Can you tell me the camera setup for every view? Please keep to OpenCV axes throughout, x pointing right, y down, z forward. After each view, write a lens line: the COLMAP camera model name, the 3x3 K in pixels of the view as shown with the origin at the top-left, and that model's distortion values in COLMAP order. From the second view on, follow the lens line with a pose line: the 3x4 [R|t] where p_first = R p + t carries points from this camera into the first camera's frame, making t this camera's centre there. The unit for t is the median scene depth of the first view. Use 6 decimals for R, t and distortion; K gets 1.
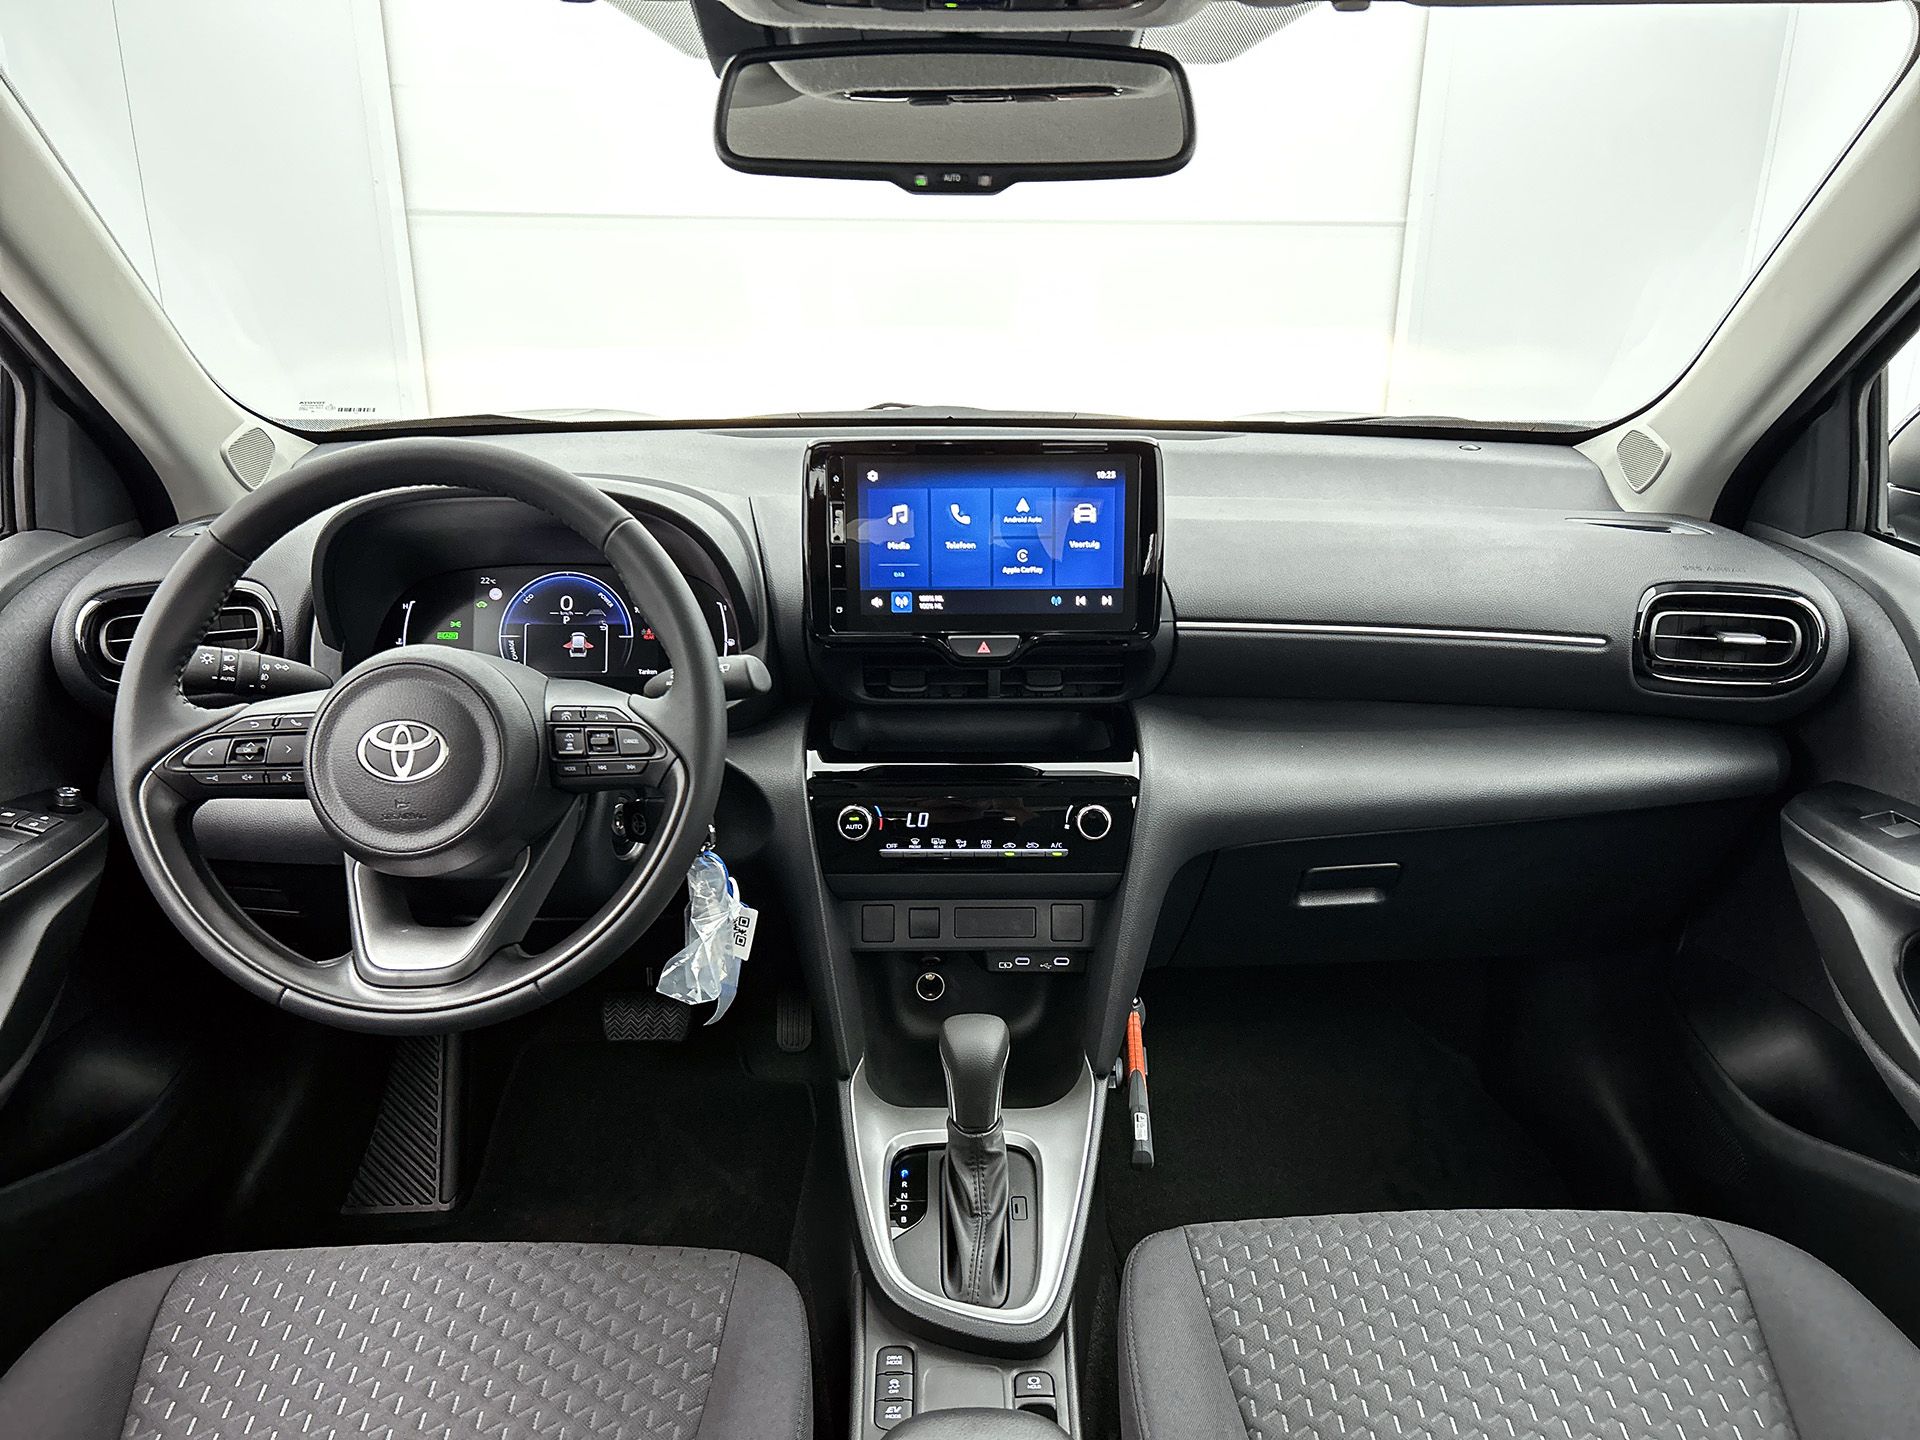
lens RADIAL K [[1455.8, 0, 996.2], [0, 1455.8, 725.0], [0, 0, 1]] dist [0.050873, -0.063655]
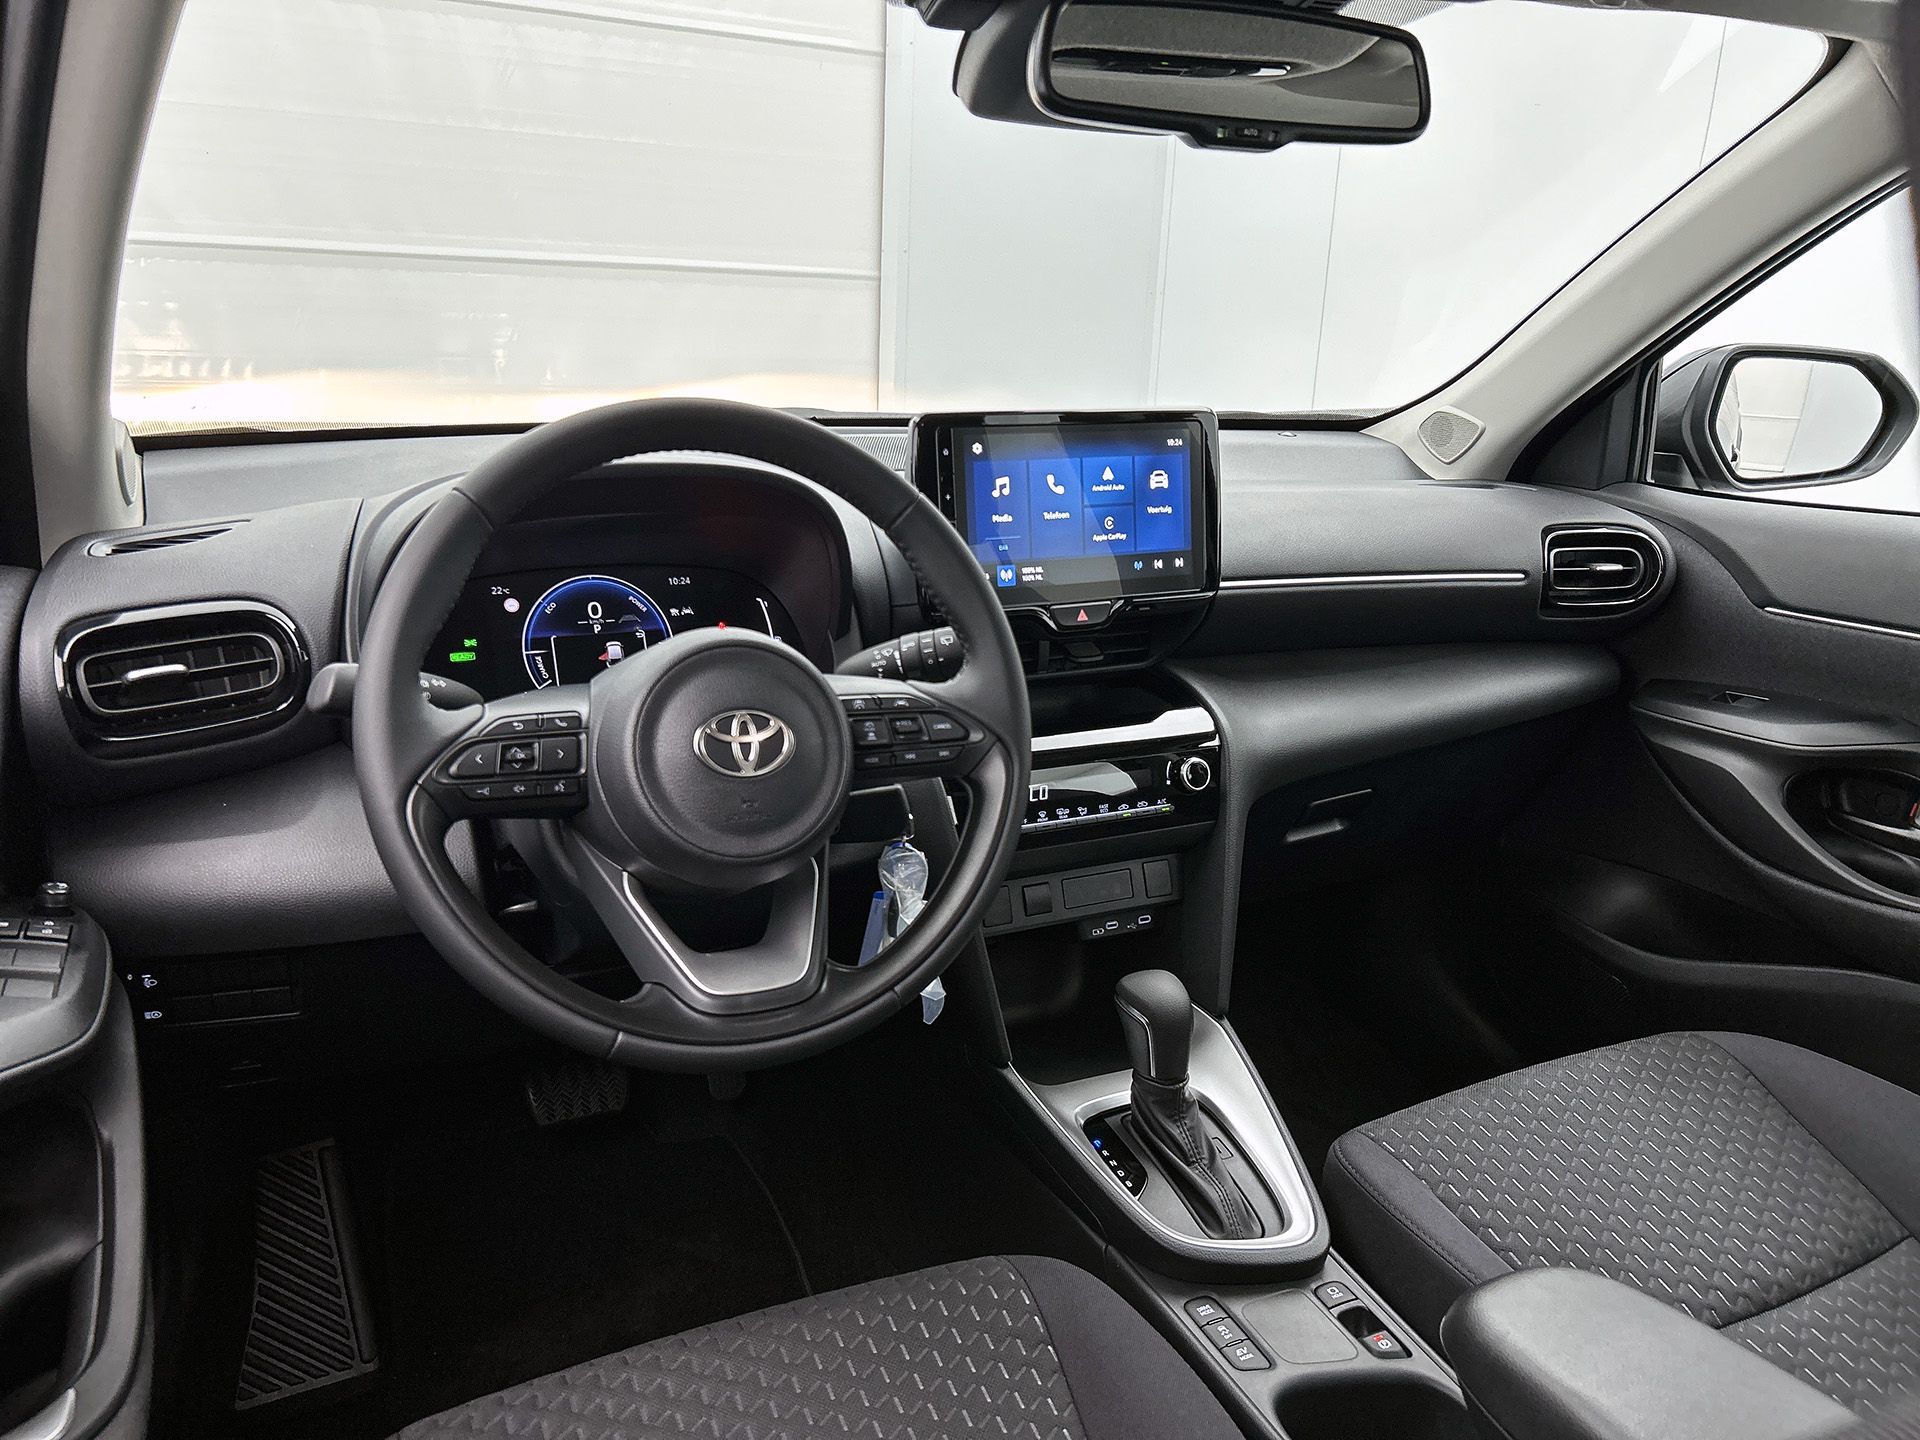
lens RADIAL K [[1455.8, 0, 983.7], [0, 1455.8, 731.7], [0, 0, 1]] dist [0.050873, -0.063655]
pose [[0.902930, -0.103573, 0.417120, -0.502816], [0.118342, 0.992926, -0.009625, 0.028920], [-0.413173, 0.058053, 0.908800, 0.111431]]
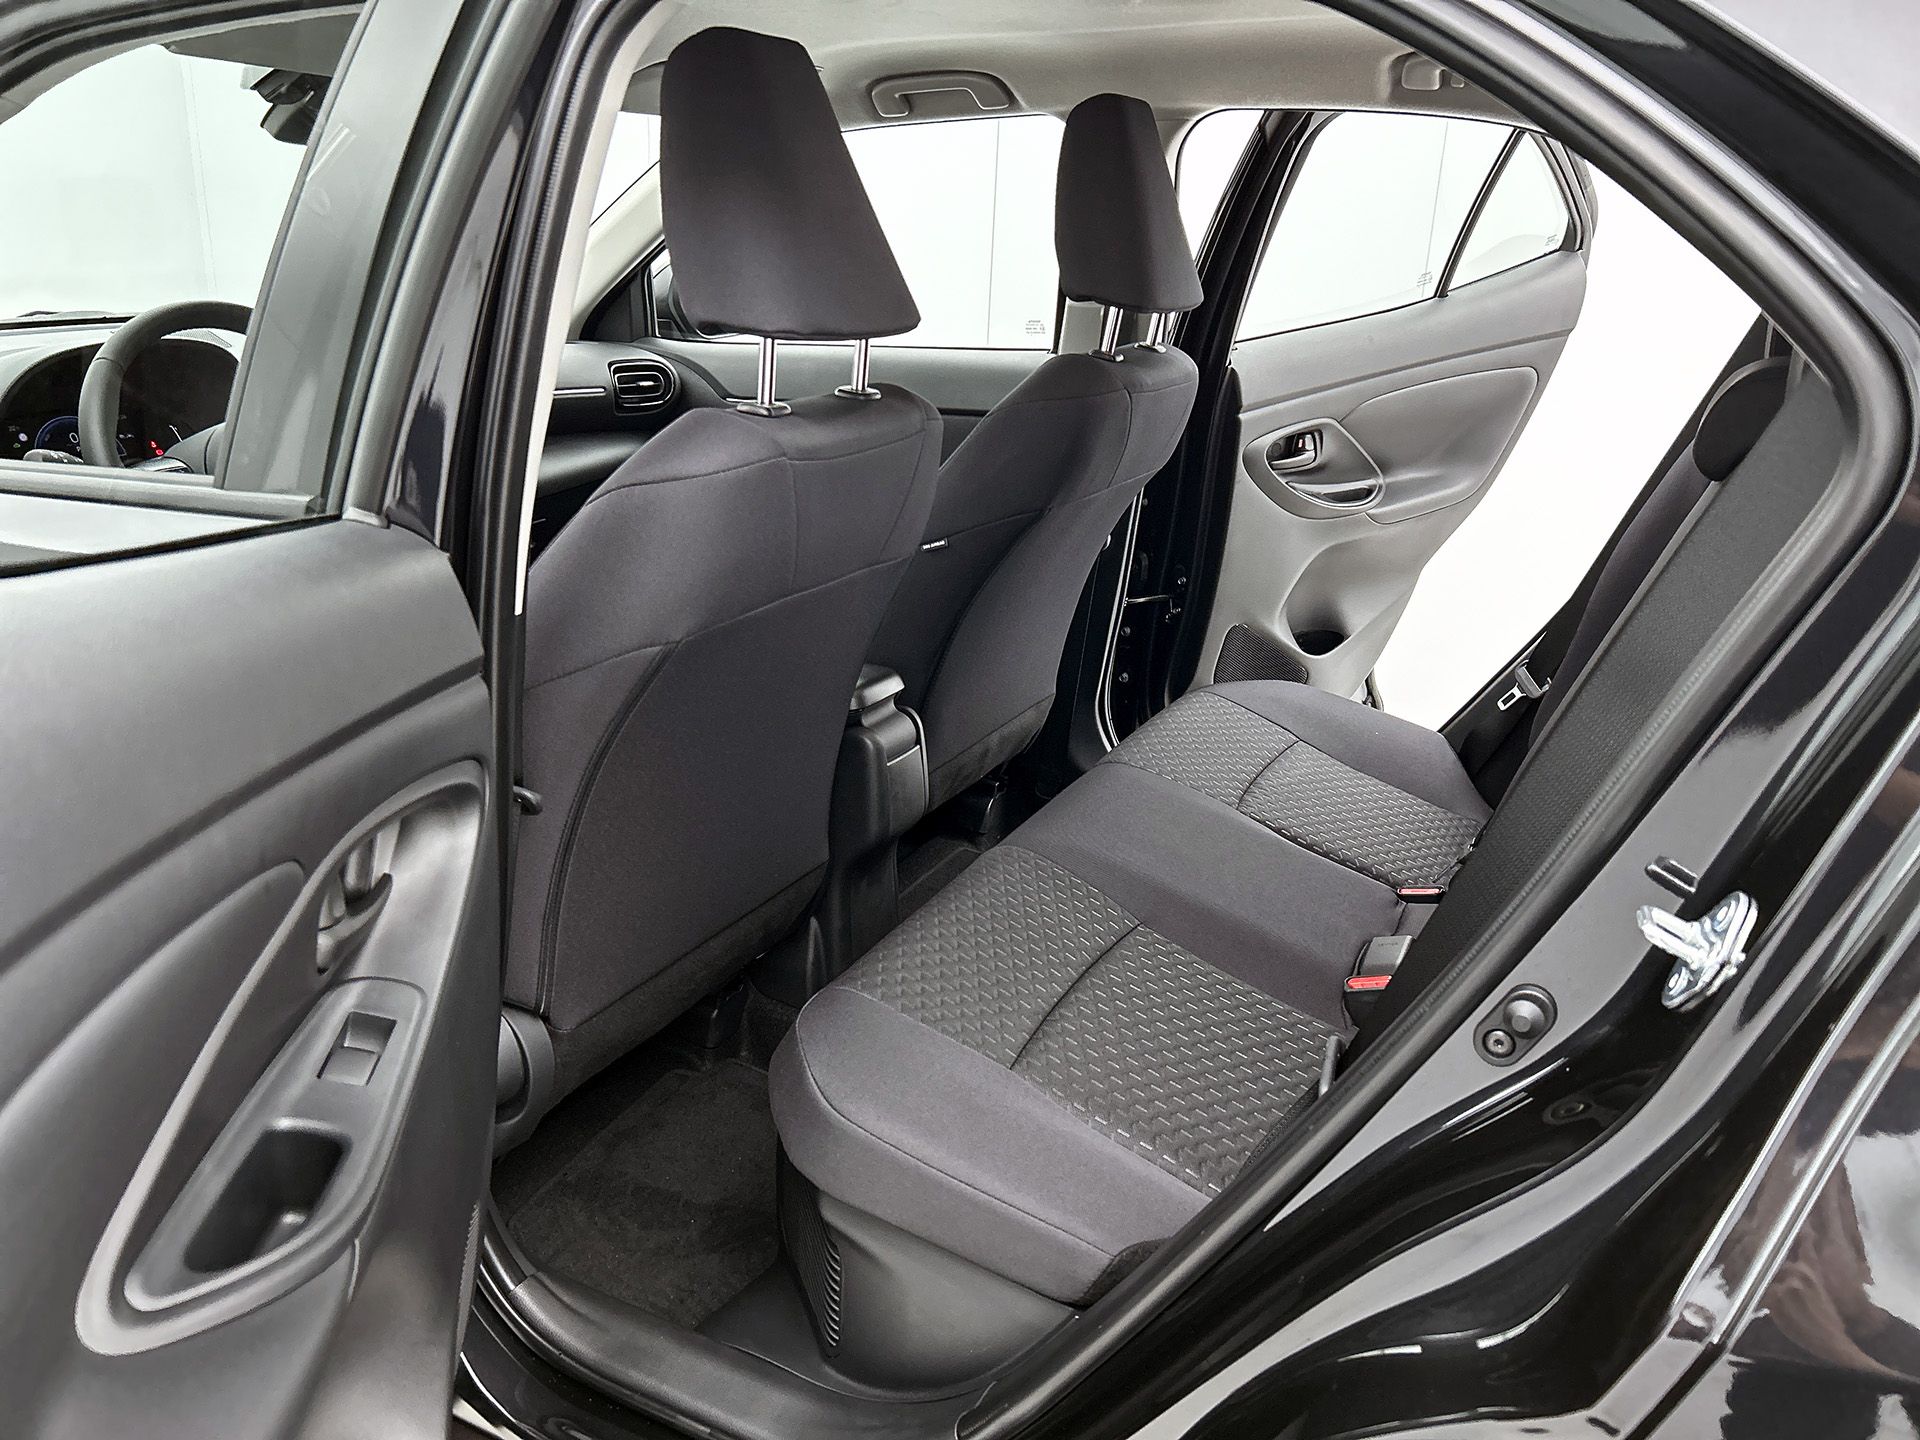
lens RADIAL K [[1455.8, 0, 964.5], [0, 1455.8, 730.7], [0, 0, 1]] dist [0.050873, -0.063655]
pose [[0.482679, -0.283809, 0.828537, -1.270994], [0.264755, 0.949059, 0.170856, 0.194420], [-0.834821, 0.136891, 0.533231, -0.520694]]
